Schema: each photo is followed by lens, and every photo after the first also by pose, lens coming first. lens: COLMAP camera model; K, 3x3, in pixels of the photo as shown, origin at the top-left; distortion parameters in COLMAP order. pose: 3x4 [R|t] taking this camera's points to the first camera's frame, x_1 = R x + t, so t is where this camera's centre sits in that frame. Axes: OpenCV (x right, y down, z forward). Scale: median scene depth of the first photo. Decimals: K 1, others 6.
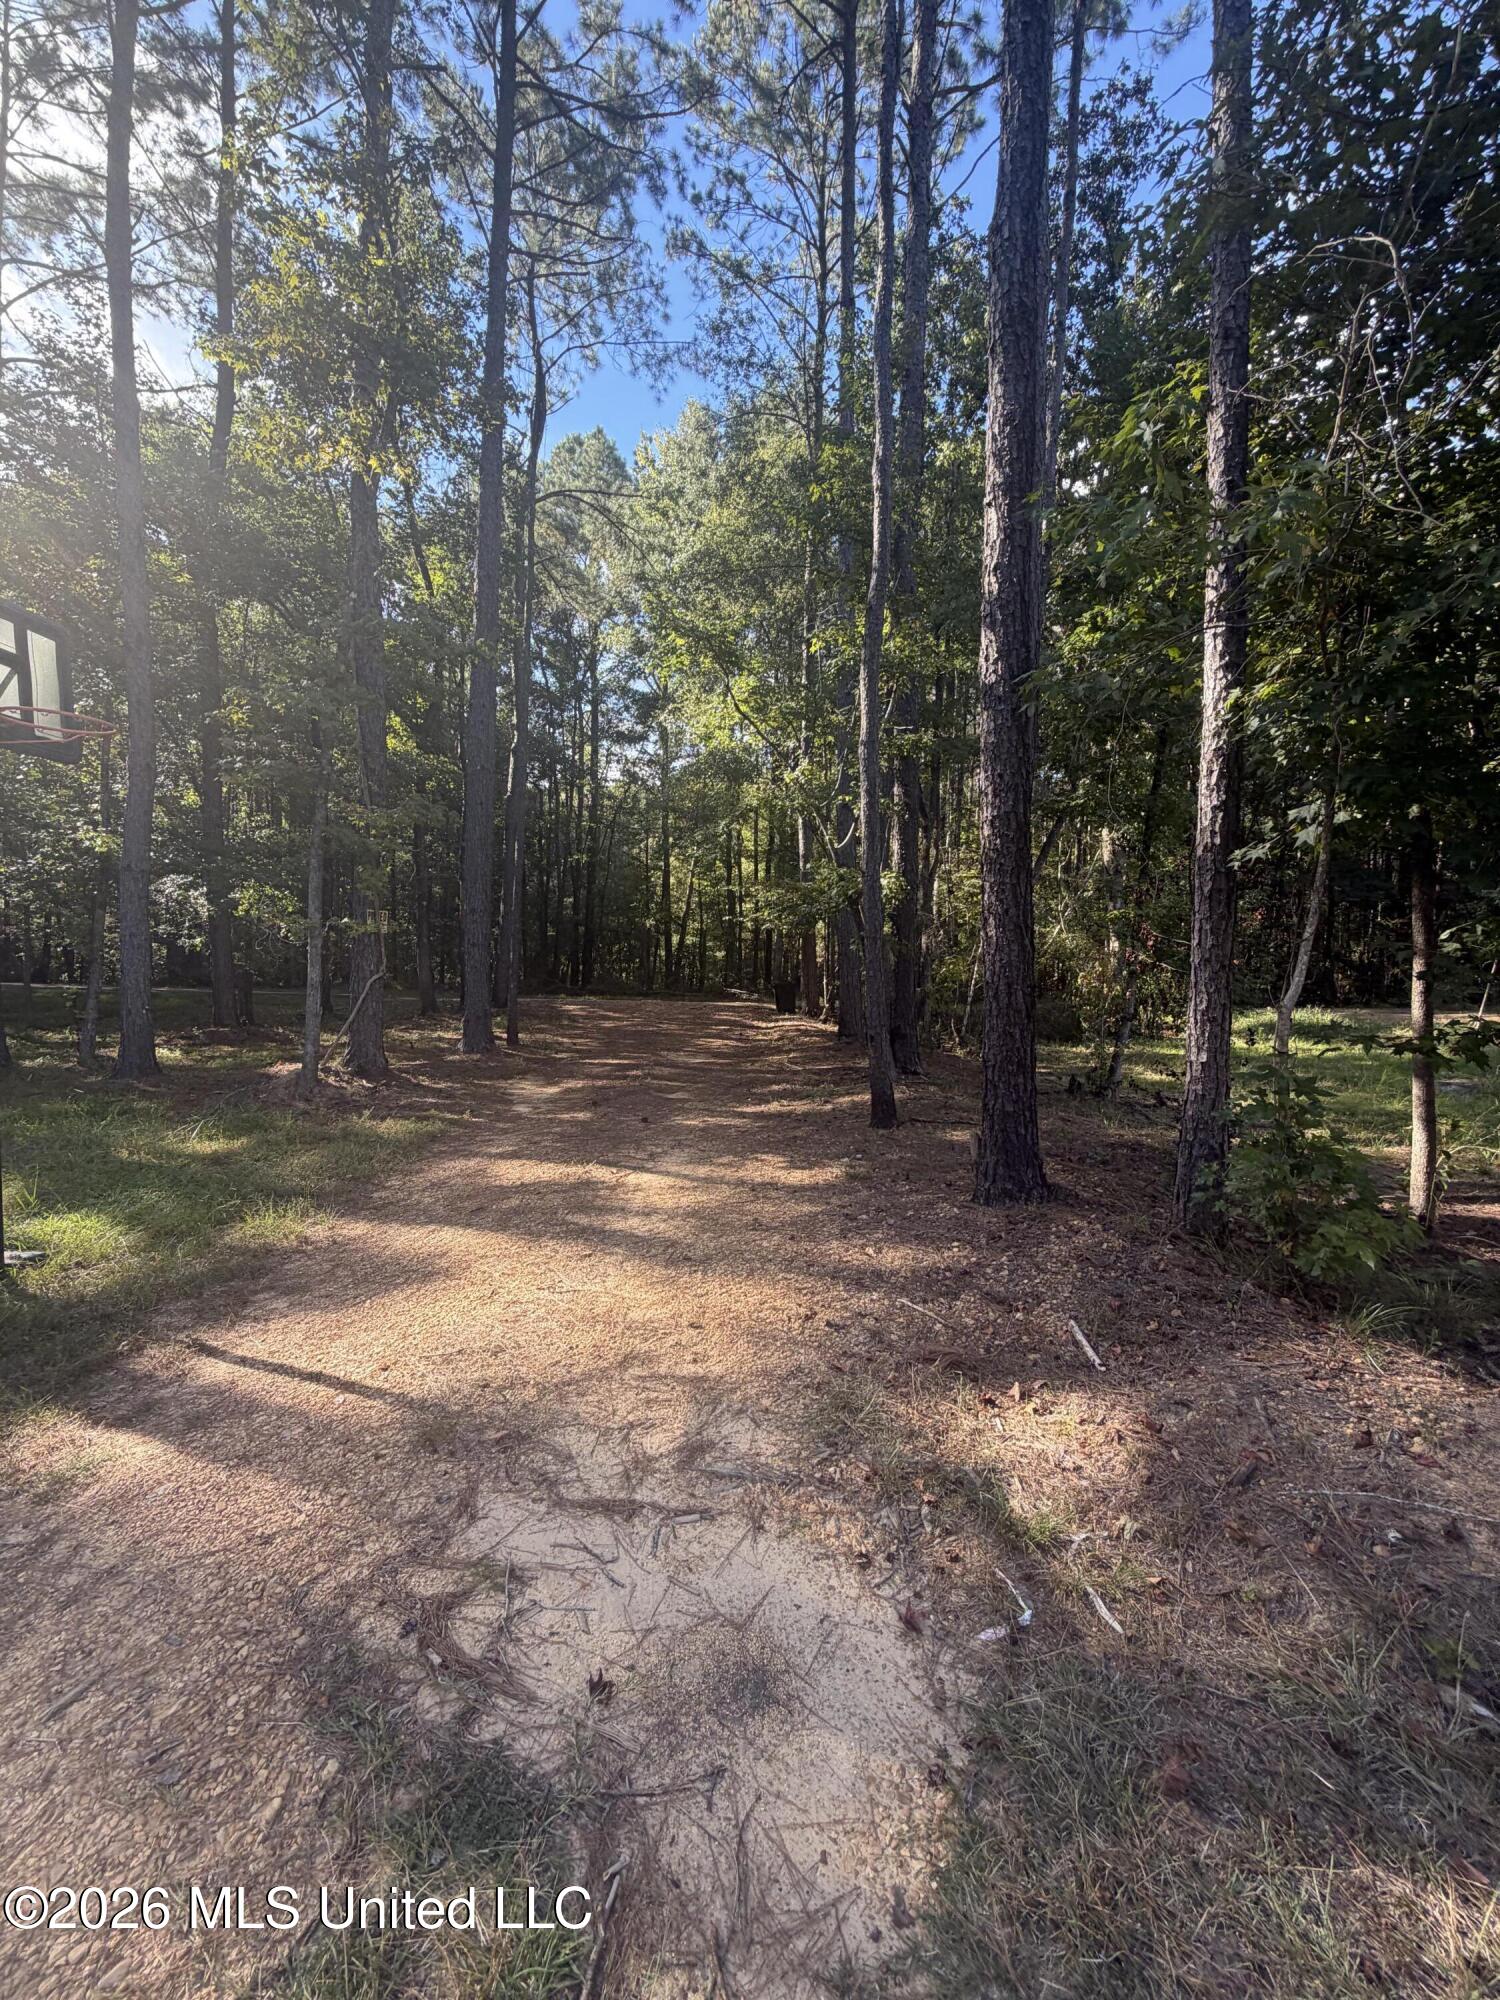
lens RADIAL K [[800.8, 0, 753.3], [0, 800.8, 989.1], [0, 0, 1]] dist [0.021667, -0.012435]
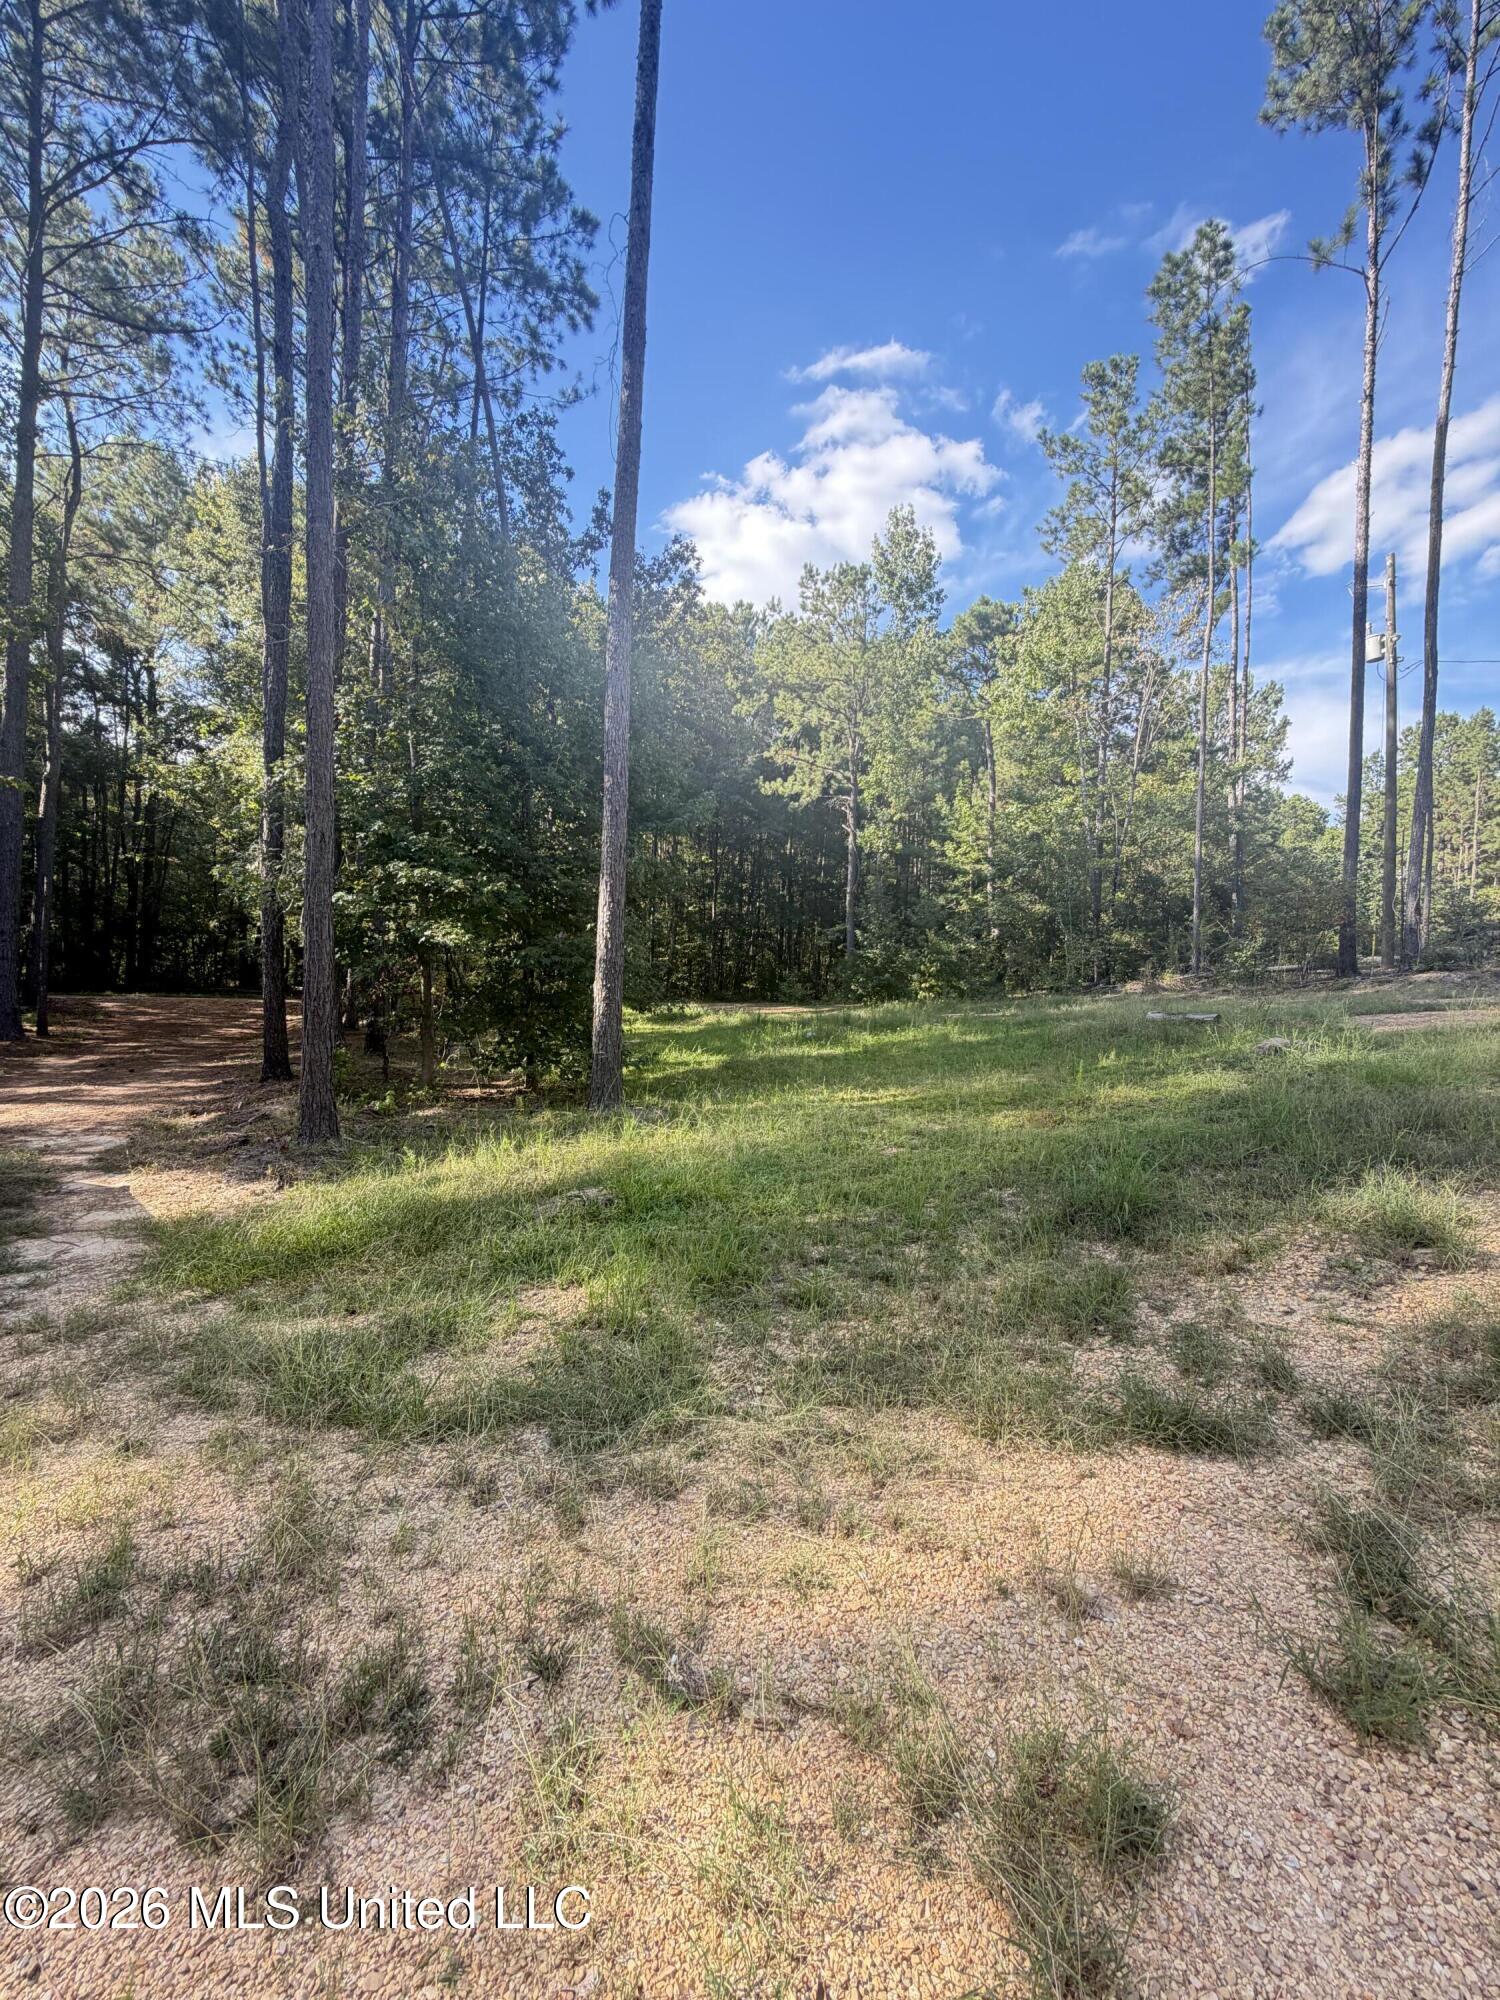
lens RADIAL K [[802.6, 0, 750.3], [0, 802.6, 992.6], [0, 0, 1]] dist [0.007062, -0.000102]
pose [[0.913016, 0.004549, 0.407899, 0.189825], [-0.010138, 0.999882, 0.011541, -0.022877], [-0.407799, -0.014673, 0.912954, -0.584828]]
